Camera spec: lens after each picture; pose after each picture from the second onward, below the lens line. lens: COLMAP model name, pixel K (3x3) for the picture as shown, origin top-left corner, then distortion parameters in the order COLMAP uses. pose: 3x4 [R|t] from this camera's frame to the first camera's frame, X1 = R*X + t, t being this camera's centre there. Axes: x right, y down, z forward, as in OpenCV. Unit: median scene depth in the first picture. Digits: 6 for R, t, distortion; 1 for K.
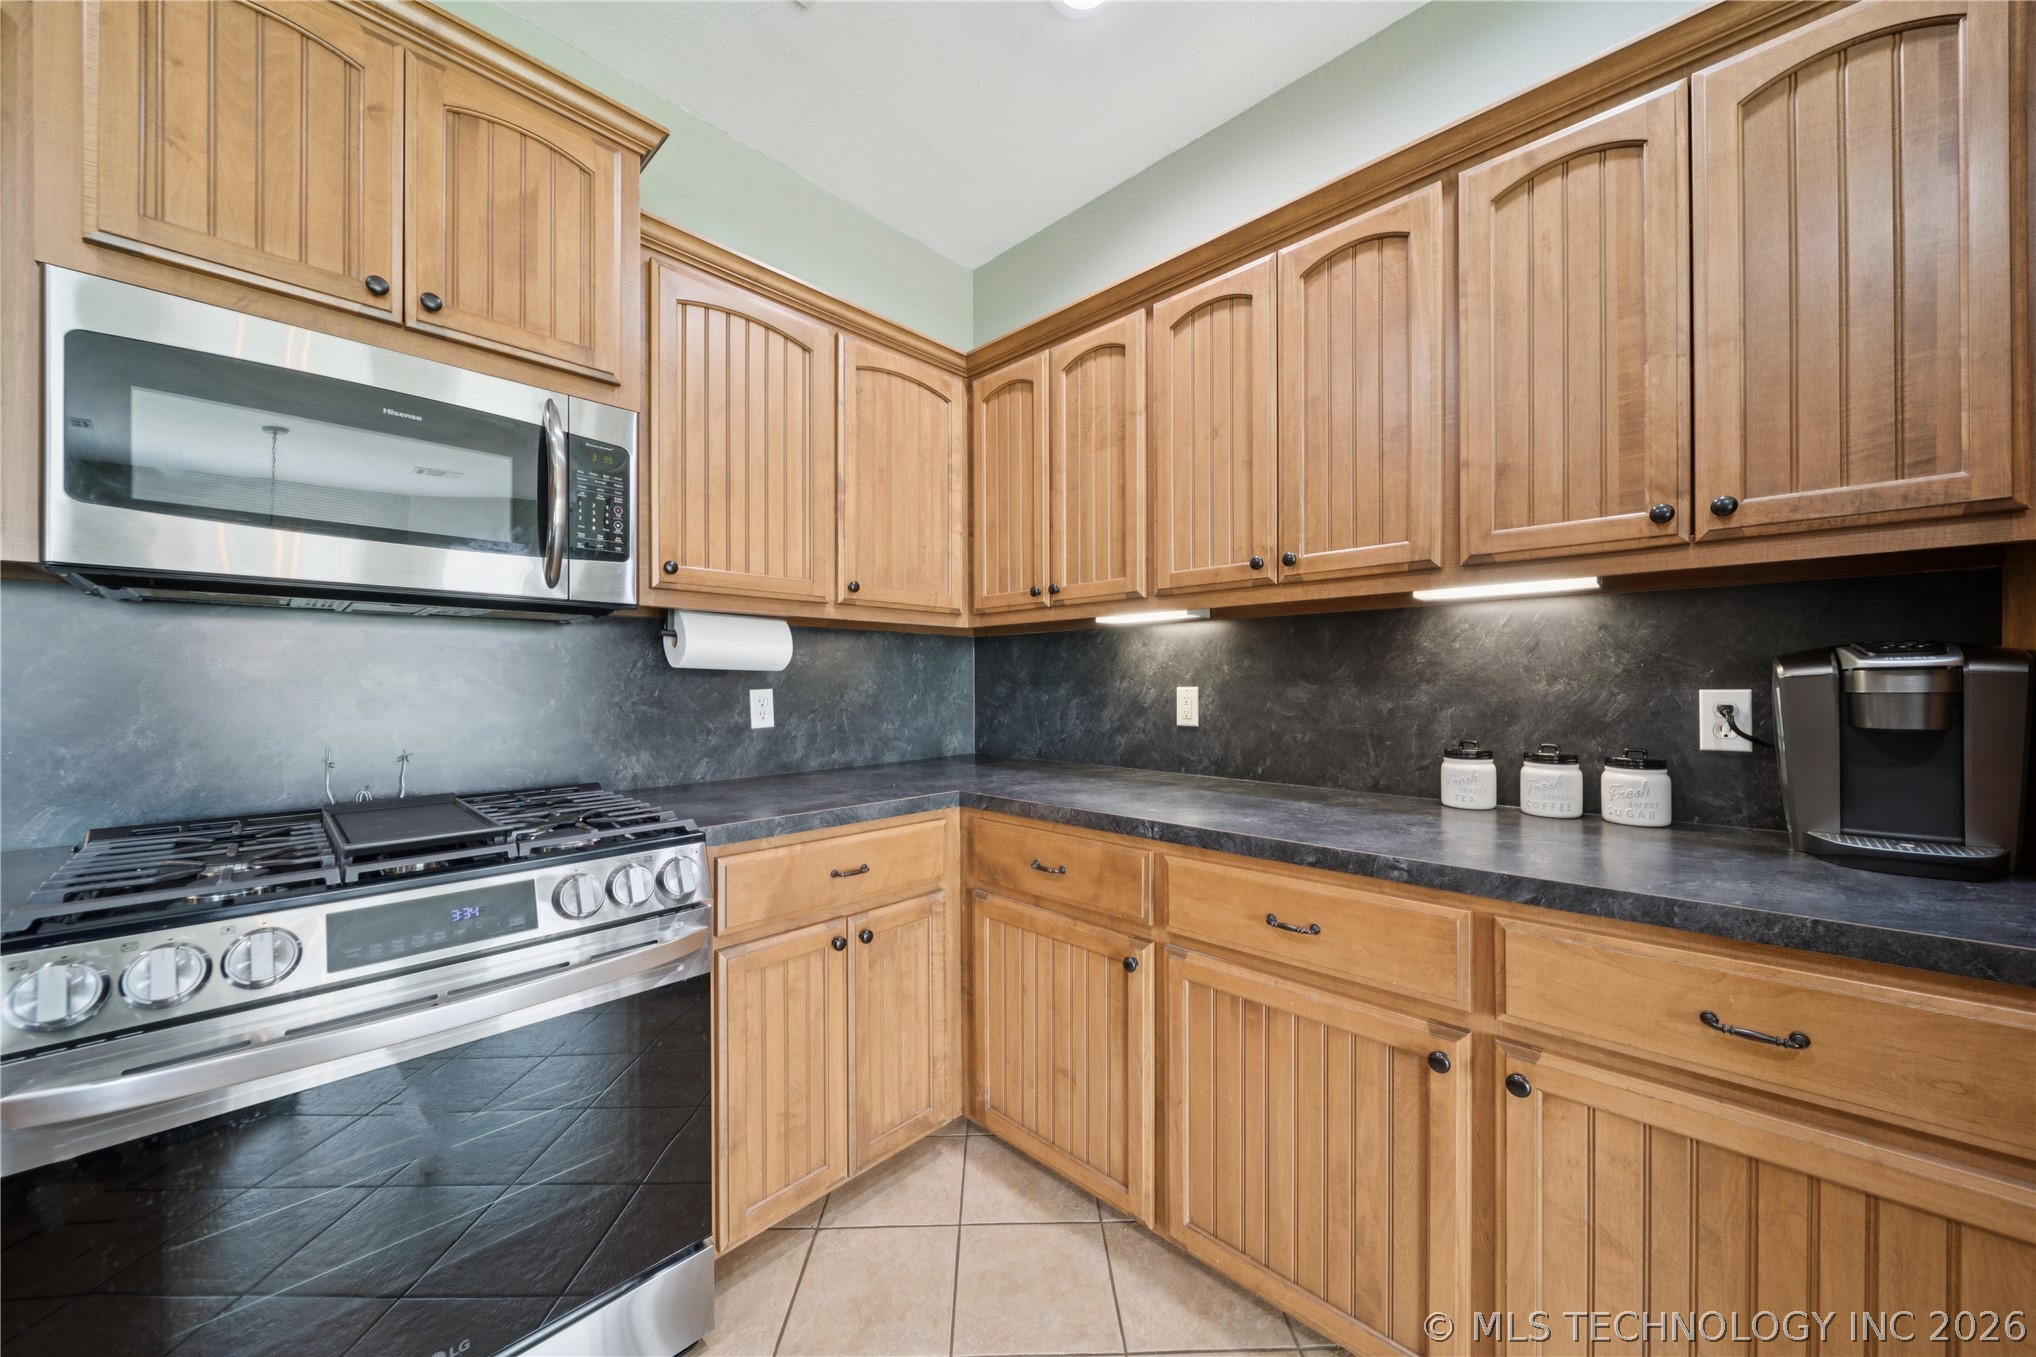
lens RADIAL K [[718.5, 0, 1030.3], [0, 718.5, 680.6], [0, 0, 1]] dist [-0.000122, -0.001636]
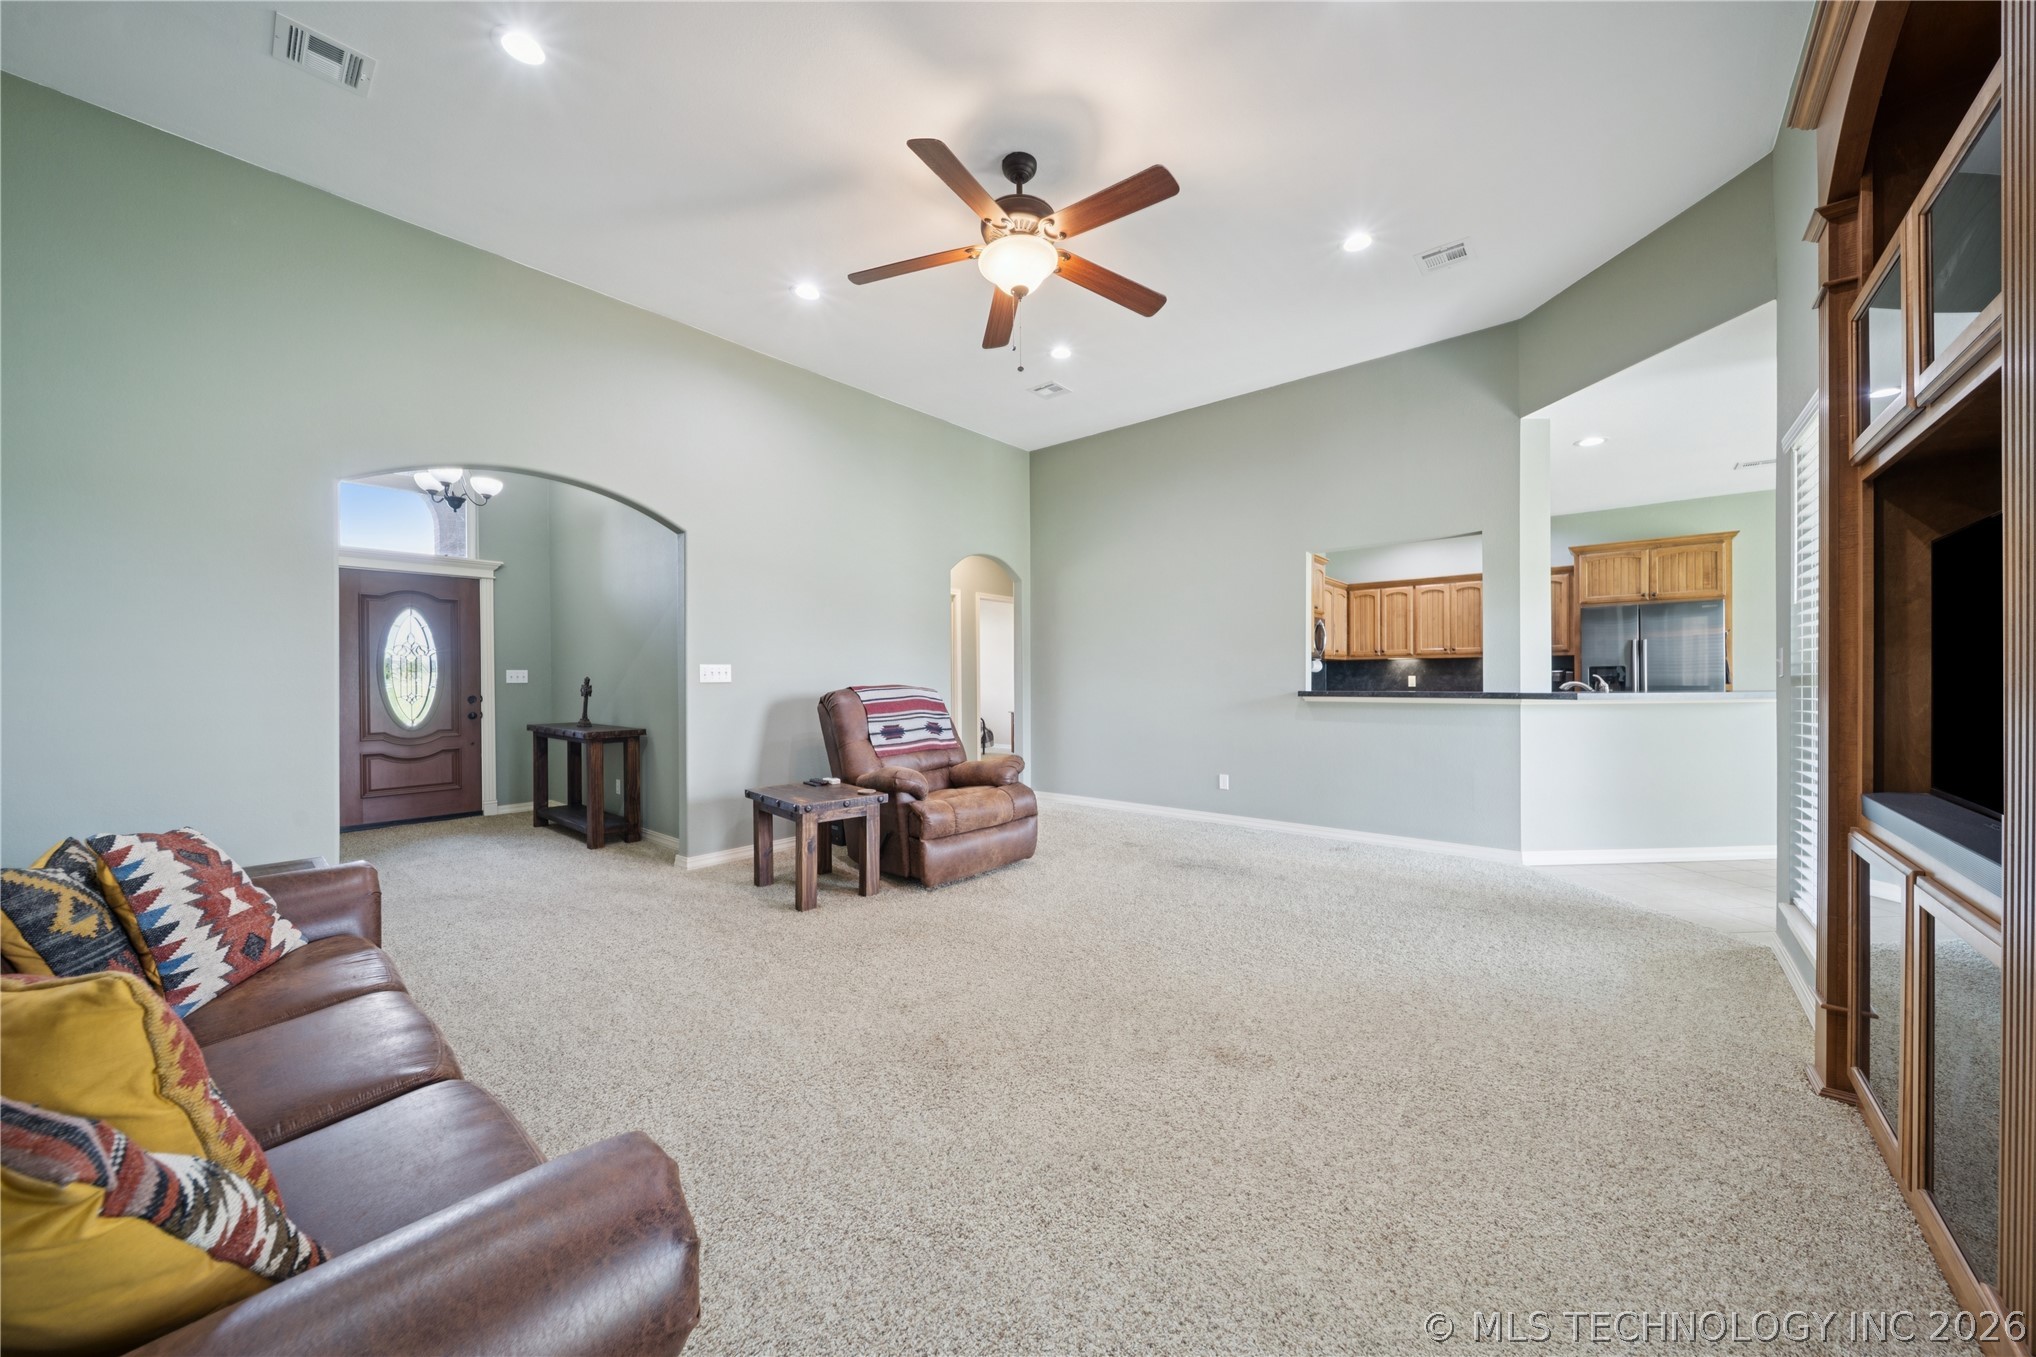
lens RADIAL K [[718.5, 0, 1019.4], [0, 718.5, 682.9], [0, 0, 1]] dist [-0.000122, -0.001636]
pose [[0.998573, -0.001151, 0.053396, -2.741820], [0.000804, 0.999978, 0.006525, 0.023973], [-0.053402, -0.006473, 0.998552, -3.569857]]
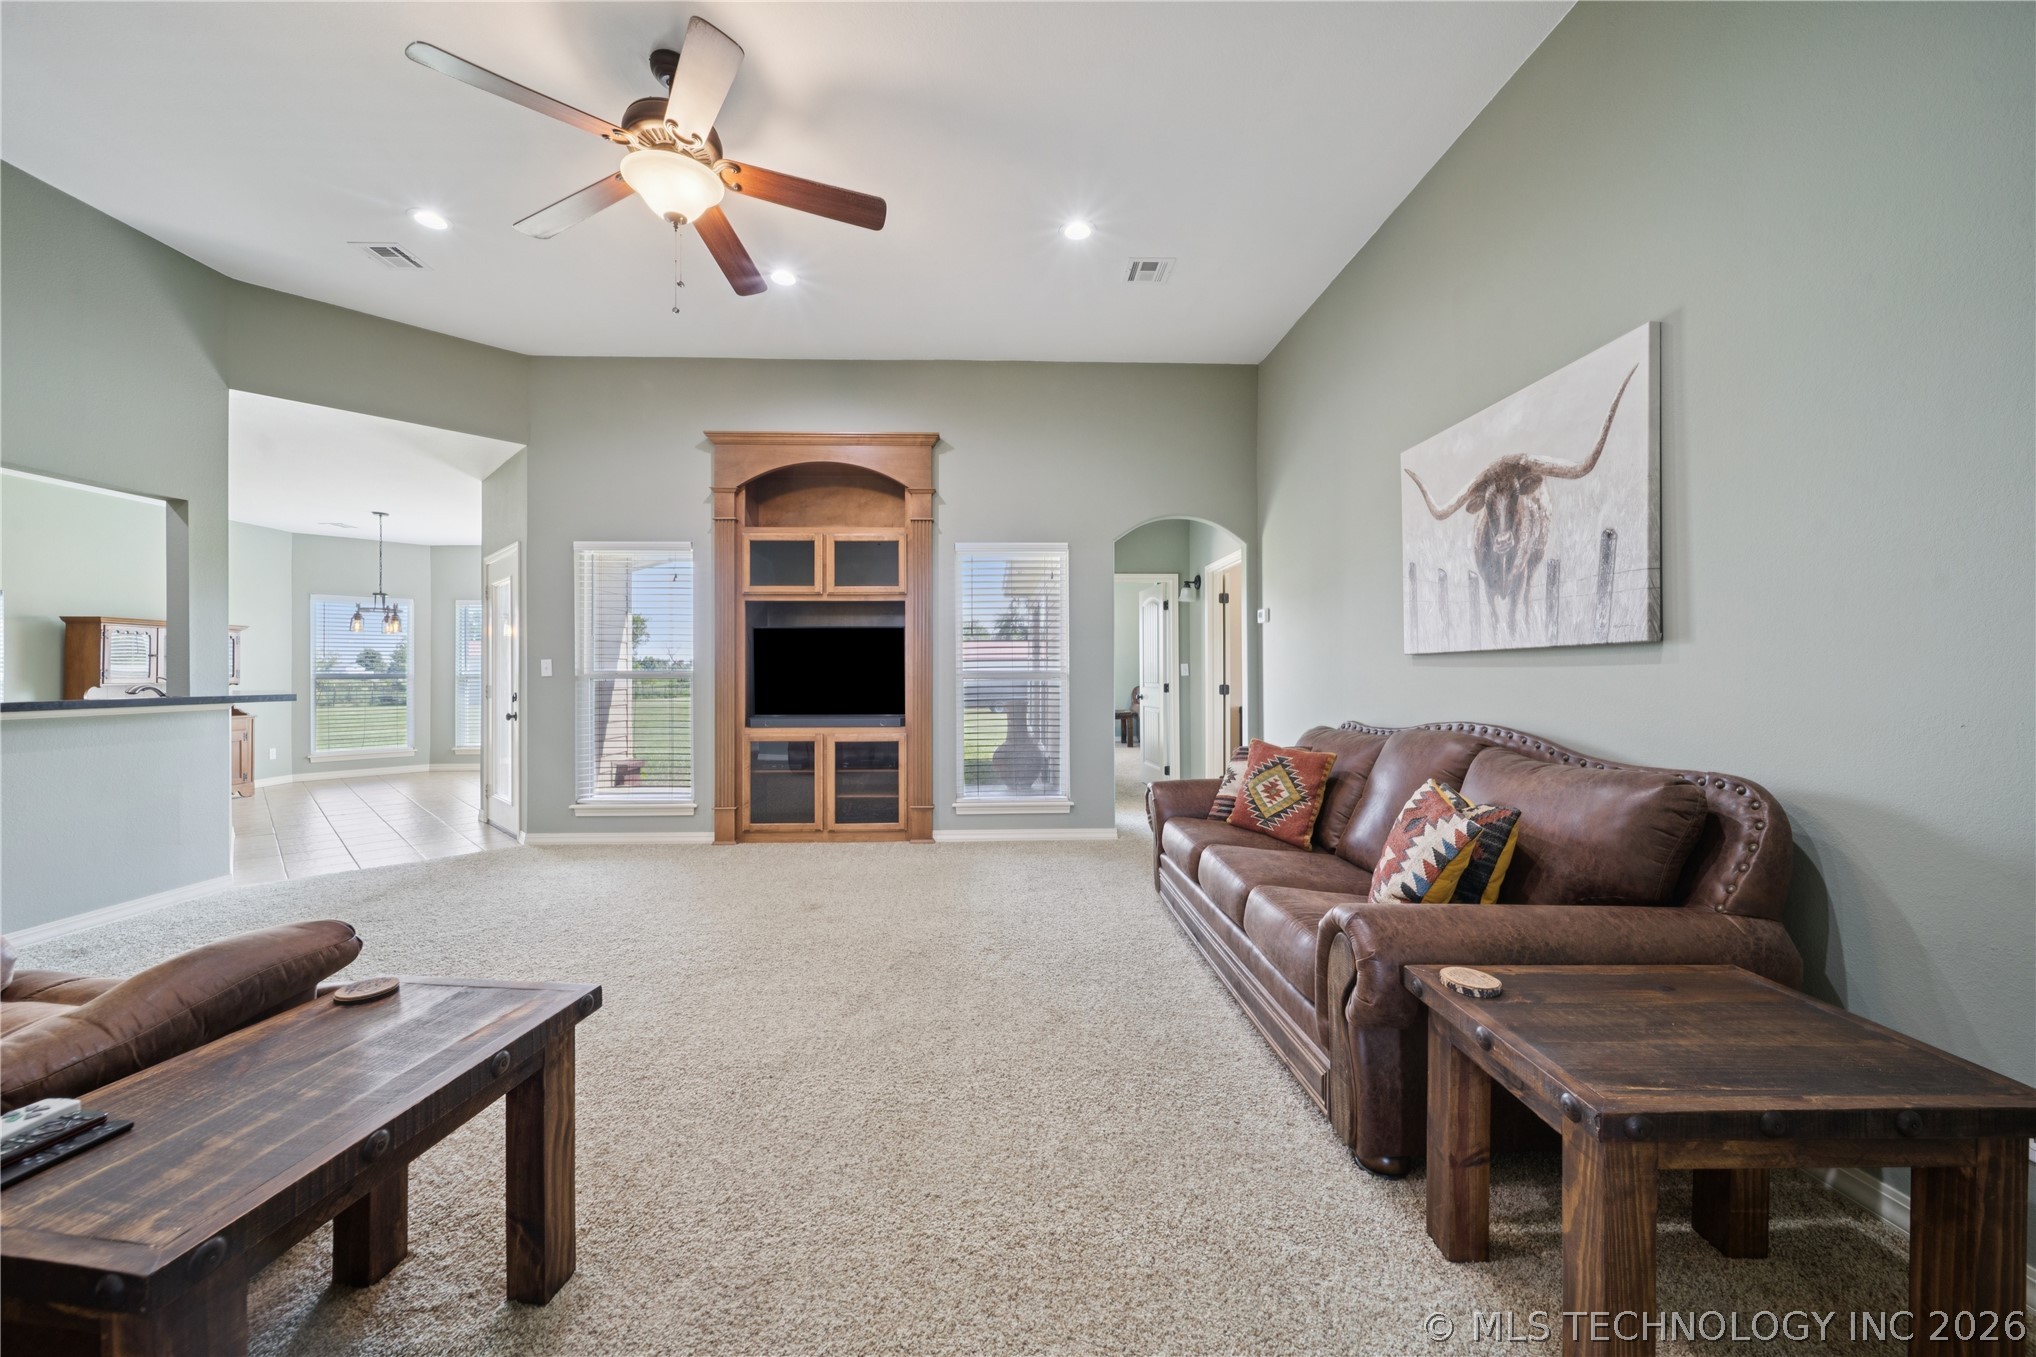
lens RADIAL K [[718.5, 0, 1012.8], [0, 718.5, 664.0], [0, 0, 1]] dist [-0.000122, -0.001636]
pose [[-0.712334, 0.015564, 0.701668, -4.354250], [0.008326, 0.999871, -0.013726, 0.028269], [-0.701791, -0.003935, -0.712372, -0.988294]]
